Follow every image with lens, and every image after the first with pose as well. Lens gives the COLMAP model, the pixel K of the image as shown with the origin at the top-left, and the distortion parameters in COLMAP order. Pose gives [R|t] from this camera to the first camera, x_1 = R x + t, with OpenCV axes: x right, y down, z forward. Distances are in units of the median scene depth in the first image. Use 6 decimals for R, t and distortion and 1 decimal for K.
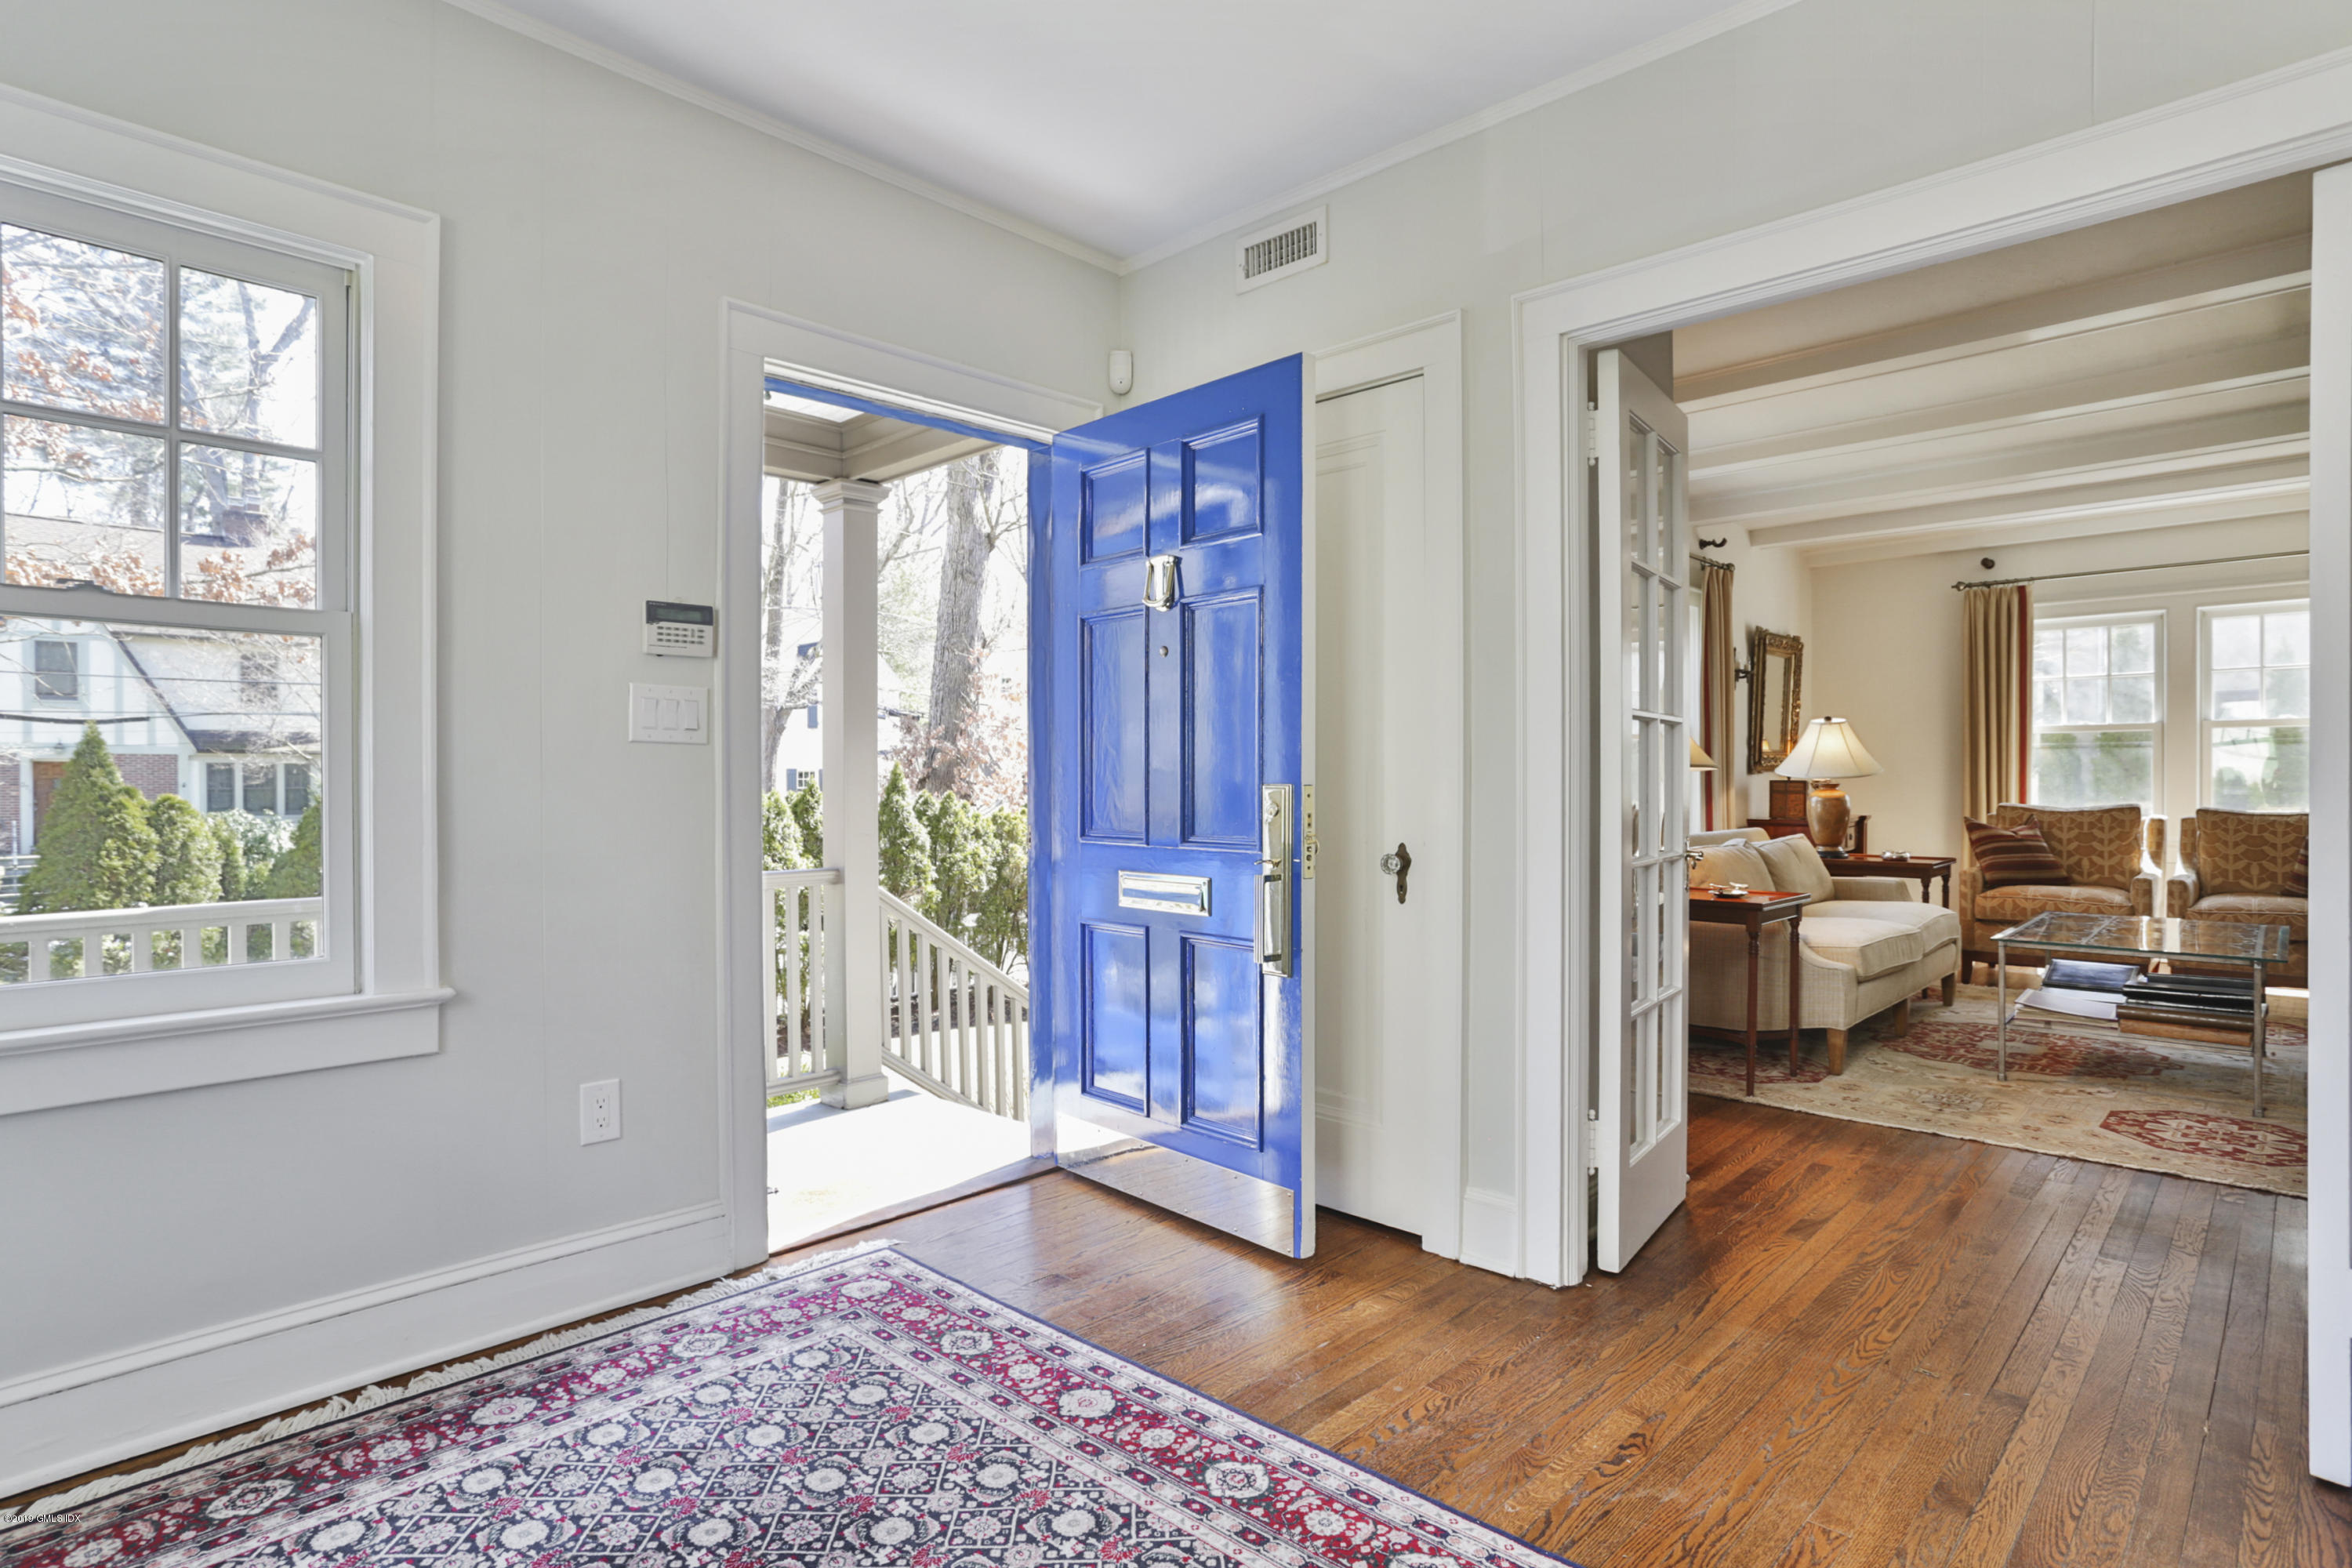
lens RADIAL K [[1209.9, 0, 1121.8], [0, 1209.9, 805.7], [0, 0, 1]] dist [-0.046424, 0.022069]
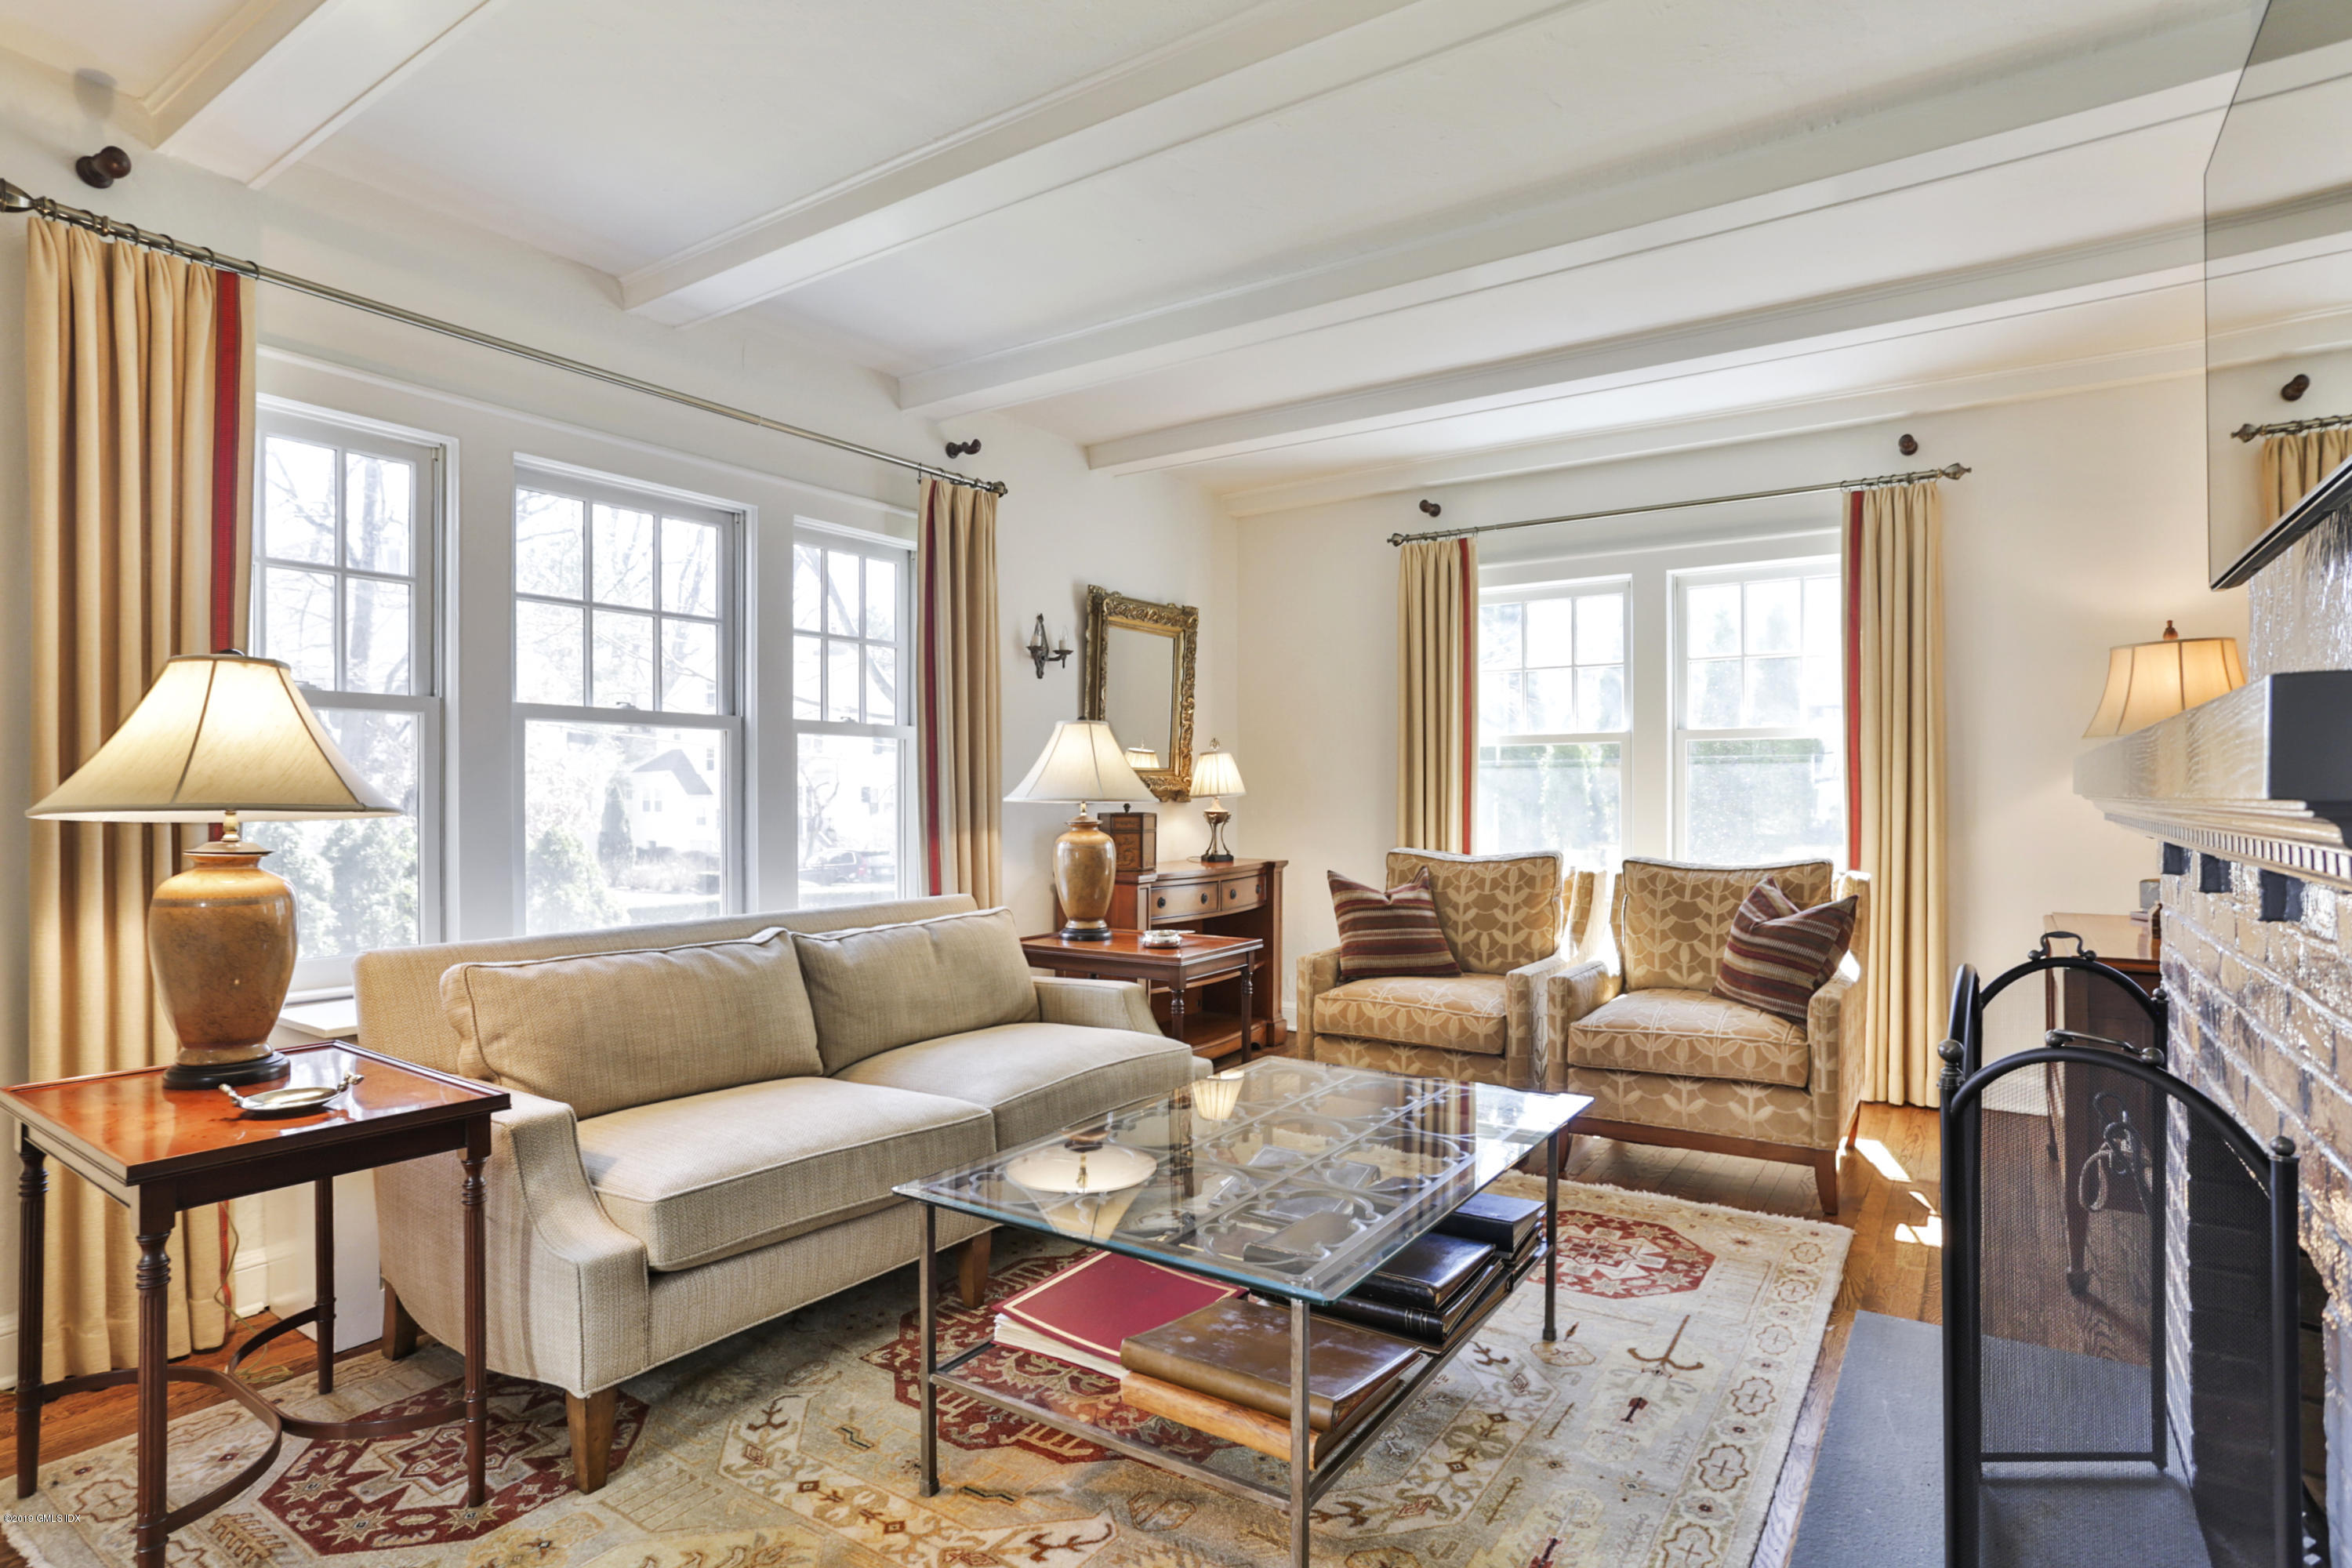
lens RADIAL K [[1209.9, 0, 1178.3], [0, 1209.9, 789.8], [0, 0, 1]] dist [-0.046424, 0.022069]
pose [[0.984486, 0.002467, 0.175444, 0.523104], [0.001565, 0.999738, -0.022836, -0.020646], [-0.175454, 0.022757, 0.984225, 0.362104]]
